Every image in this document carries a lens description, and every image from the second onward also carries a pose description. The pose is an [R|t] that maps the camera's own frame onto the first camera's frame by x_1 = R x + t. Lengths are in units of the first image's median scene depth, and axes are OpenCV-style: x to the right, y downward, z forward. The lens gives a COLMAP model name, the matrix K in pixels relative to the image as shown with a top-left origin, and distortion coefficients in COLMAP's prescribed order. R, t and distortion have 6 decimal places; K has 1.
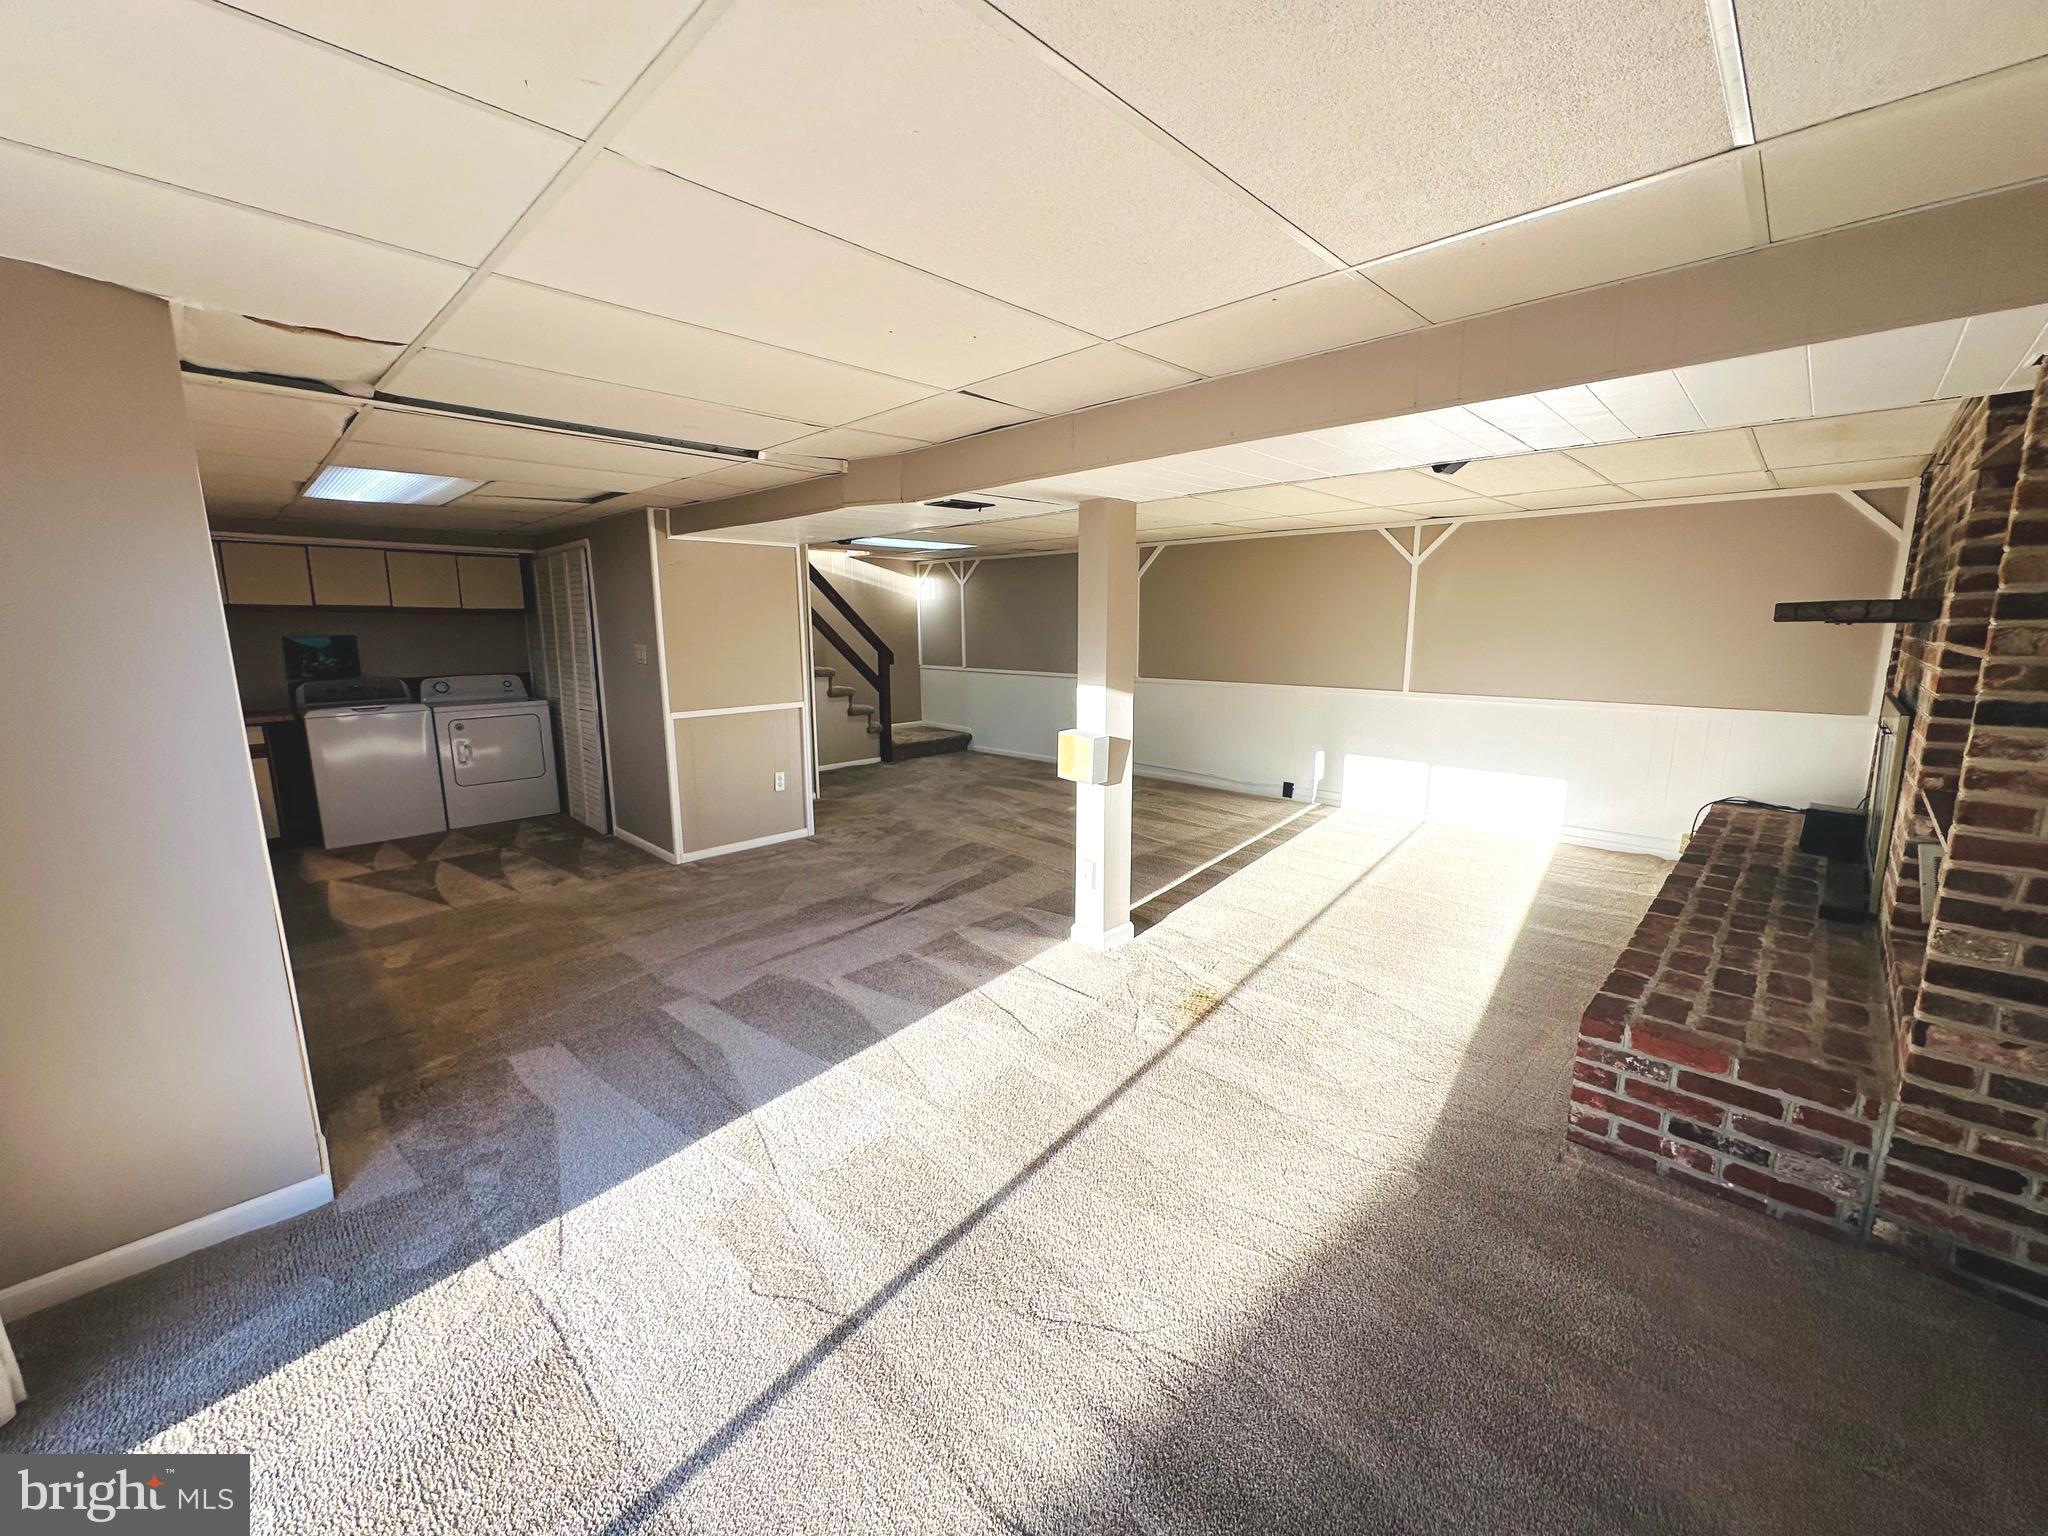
lens RADIAL K [[815.5, 0, 1024.0], [0, 815.5, 768.0], [0, 0, 1]] dist [0.000736, -0.000088]
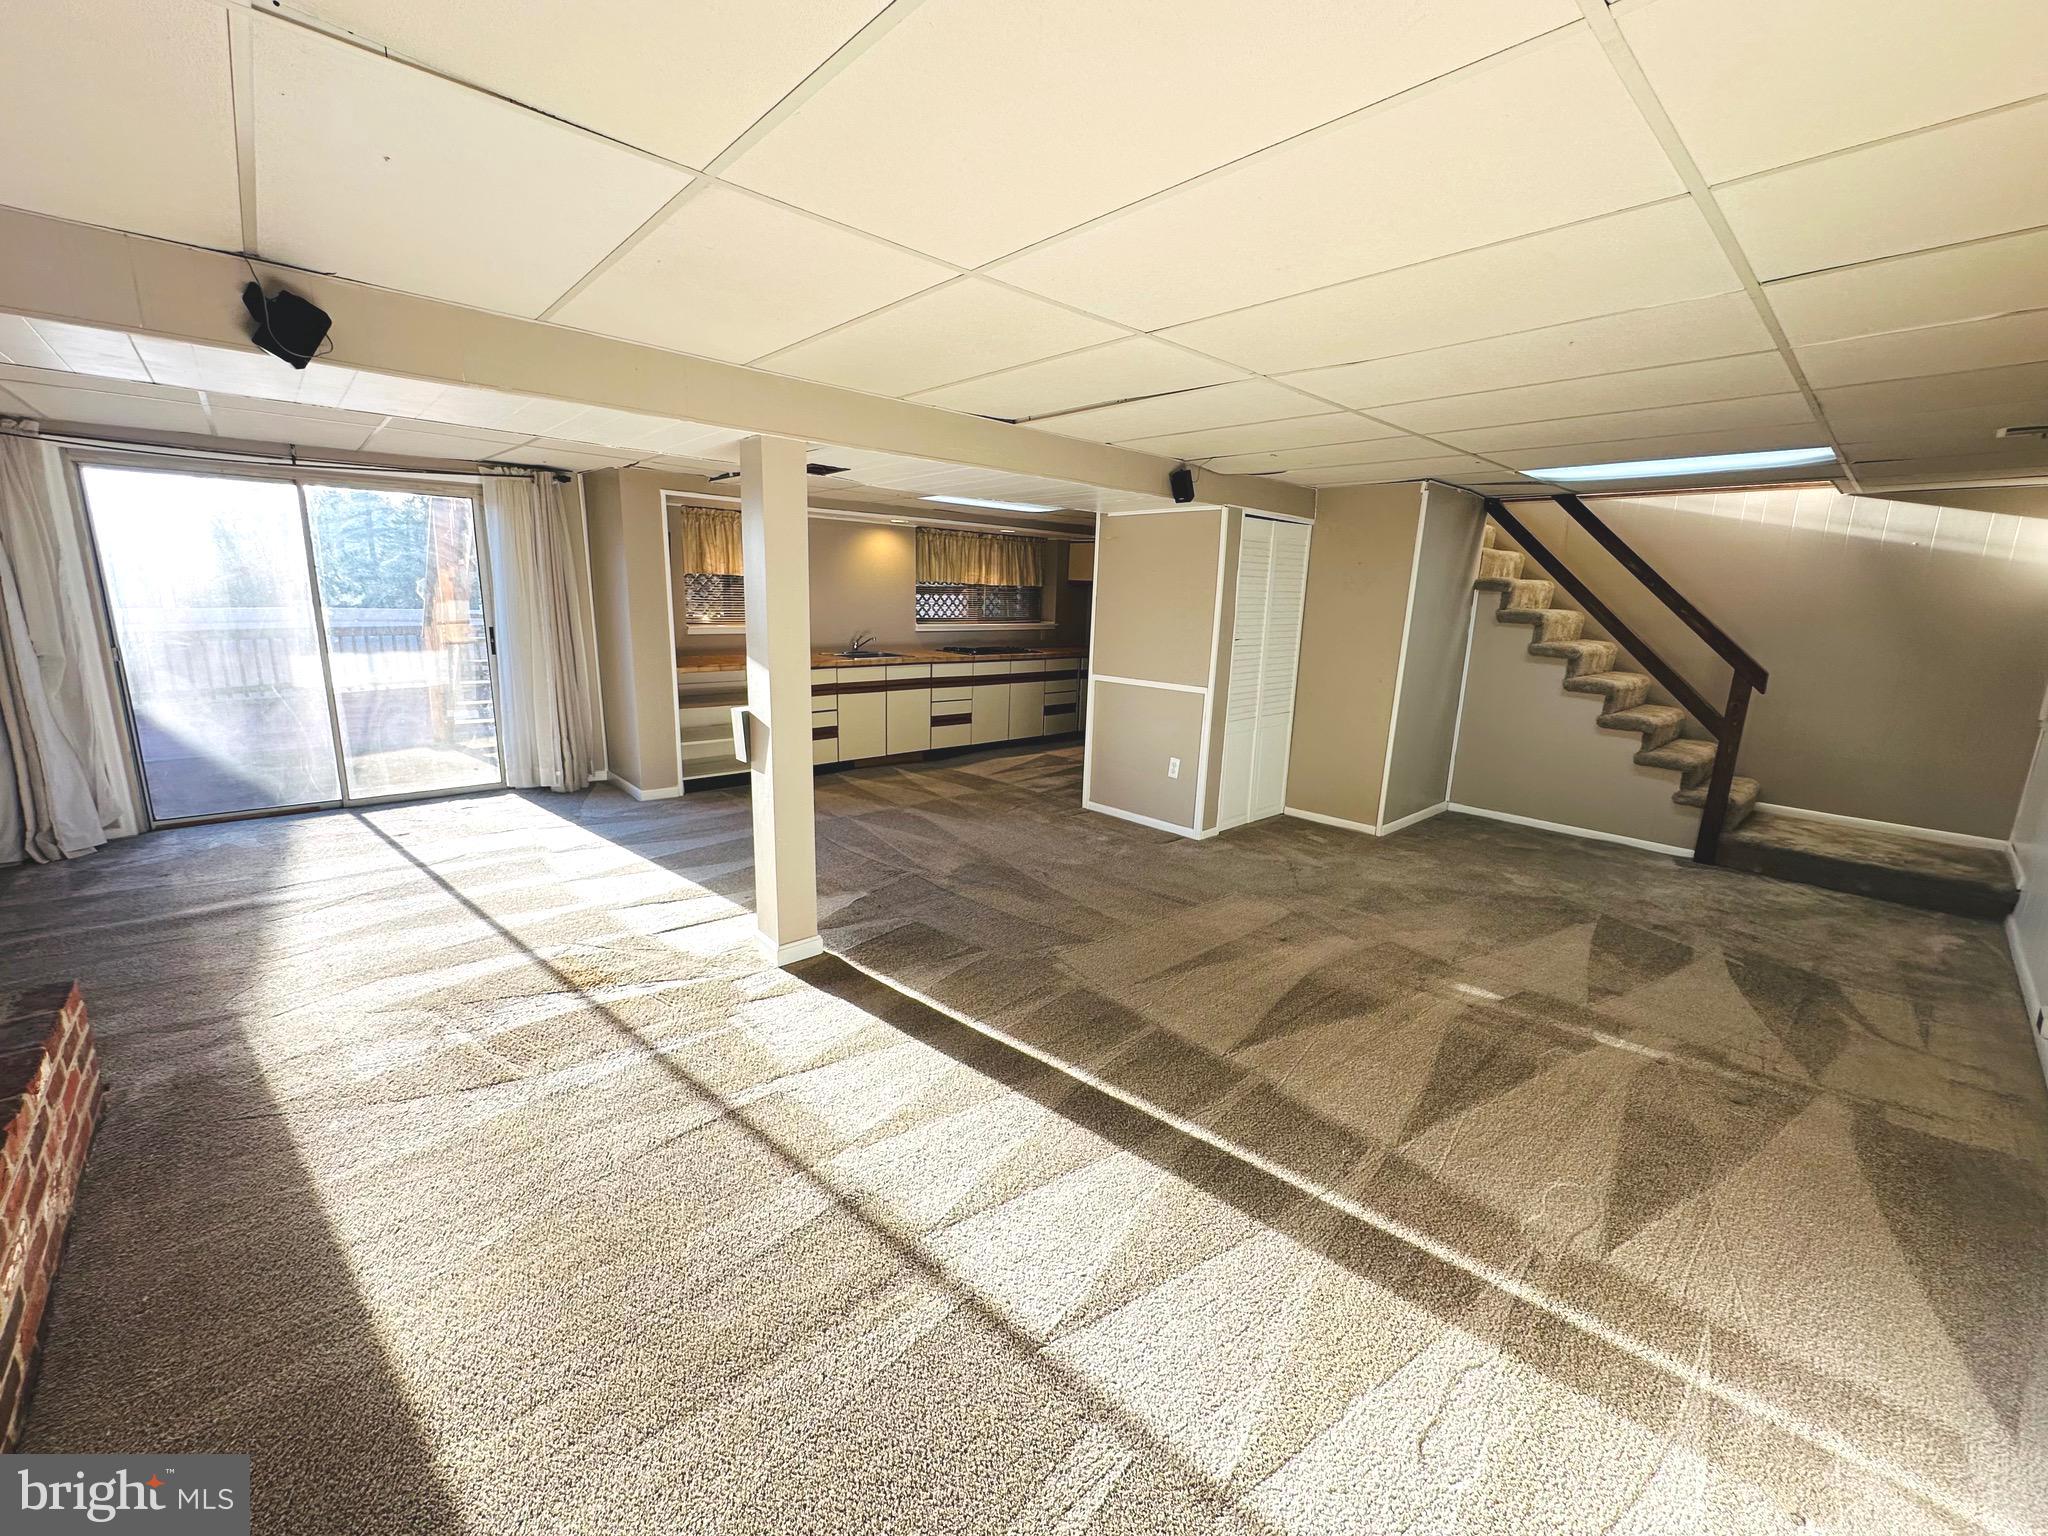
lens RADIAL K [[815.5, 0, 1024.0], [0, 815.5, 768.0], [0, 0, 1]] dist [0.000736, -0.000088]
pose [[-0.048413, 0.217964, -0.974755, 0.921302], [-0.205495, 0.952849, 0.223271, -0.233984], [0.977460, 0.211116, -0.001340, 1.236627]]
